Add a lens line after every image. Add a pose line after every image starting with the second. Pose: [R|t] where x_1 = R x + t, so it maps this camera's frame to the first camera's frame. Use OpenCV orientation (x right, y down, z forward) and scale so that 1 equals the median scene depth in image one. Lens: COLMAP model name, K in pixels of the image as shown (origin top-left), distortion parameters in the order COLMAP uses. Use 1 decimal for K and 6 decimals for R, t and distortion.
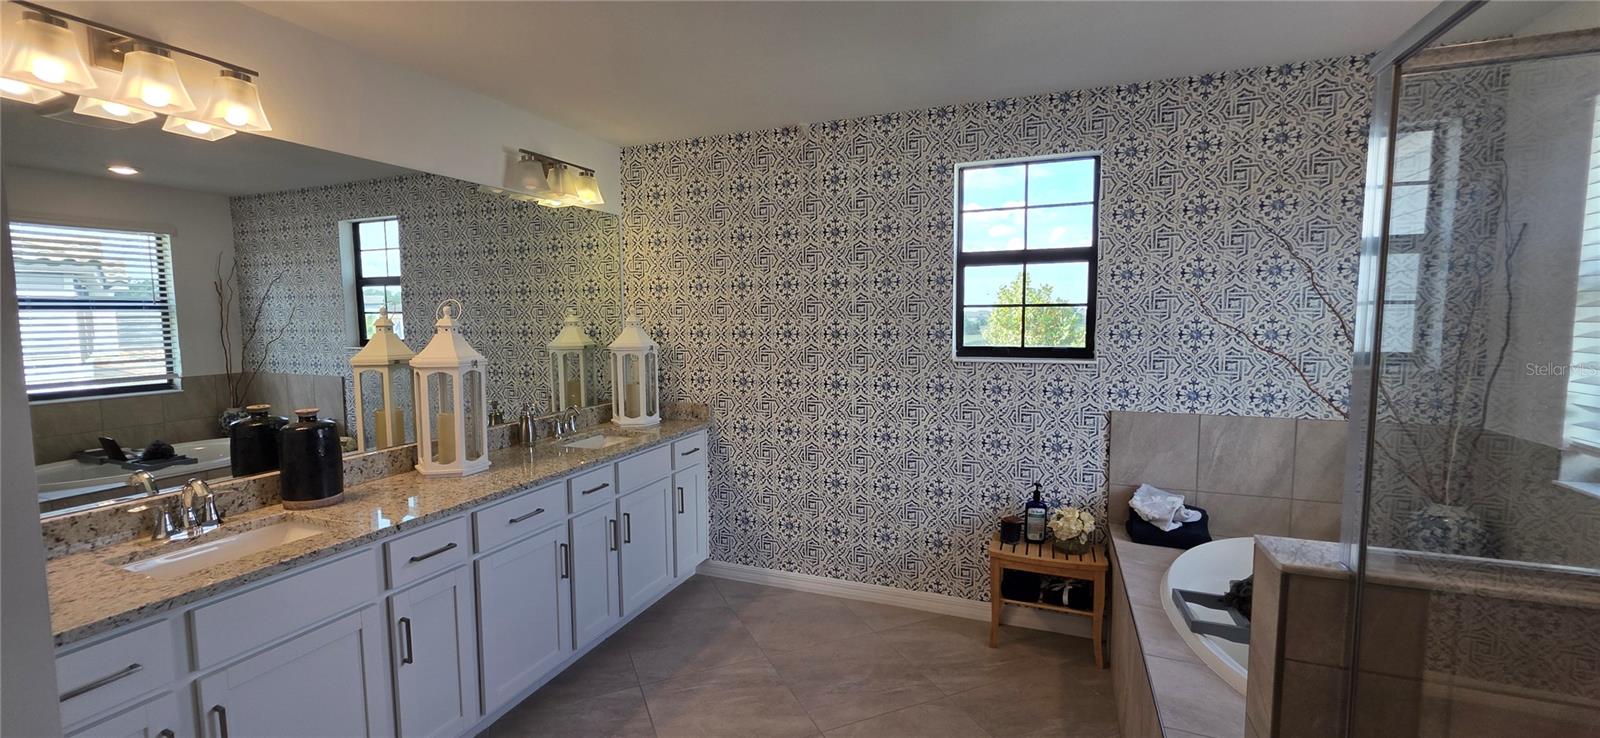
lens RADIAL K [[638.5, 0, 788.9], [0, 638.5, 367.7], [0, 0, 1]] dist [0.002107, -0.000268]
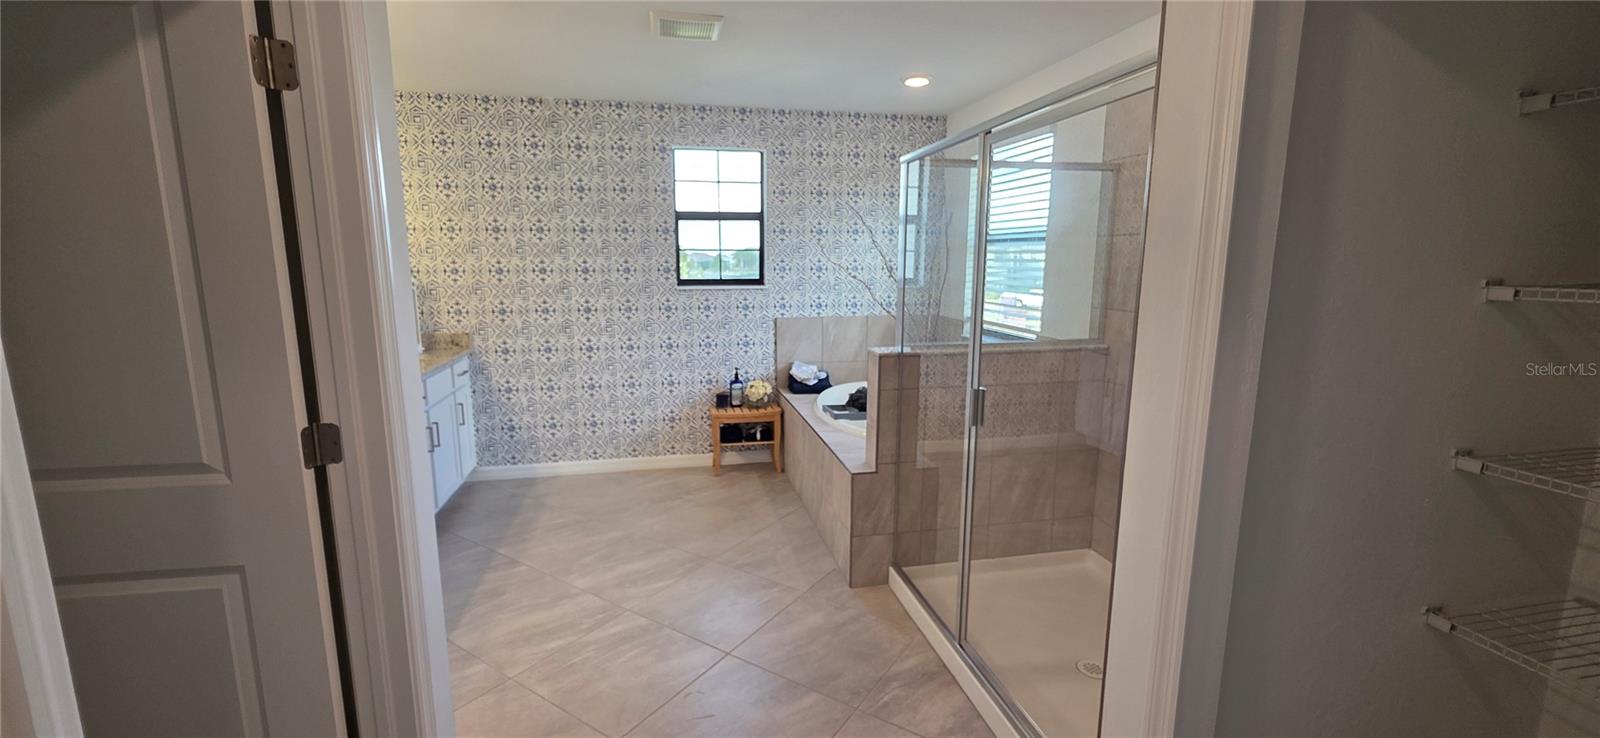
lens RADIAL K [[638.5, 0, 788.9], [0, 638.5, 367.7], [0, 0, 1]] dist [0.002107, -0.000268]
pose [[0.834672, -0.087000, 0.543833, -0.342893], [0.039448, 0.994352, 0.098527, 0.035719], [-0.549333, -0.060785, 0.833390, -0.348074]]
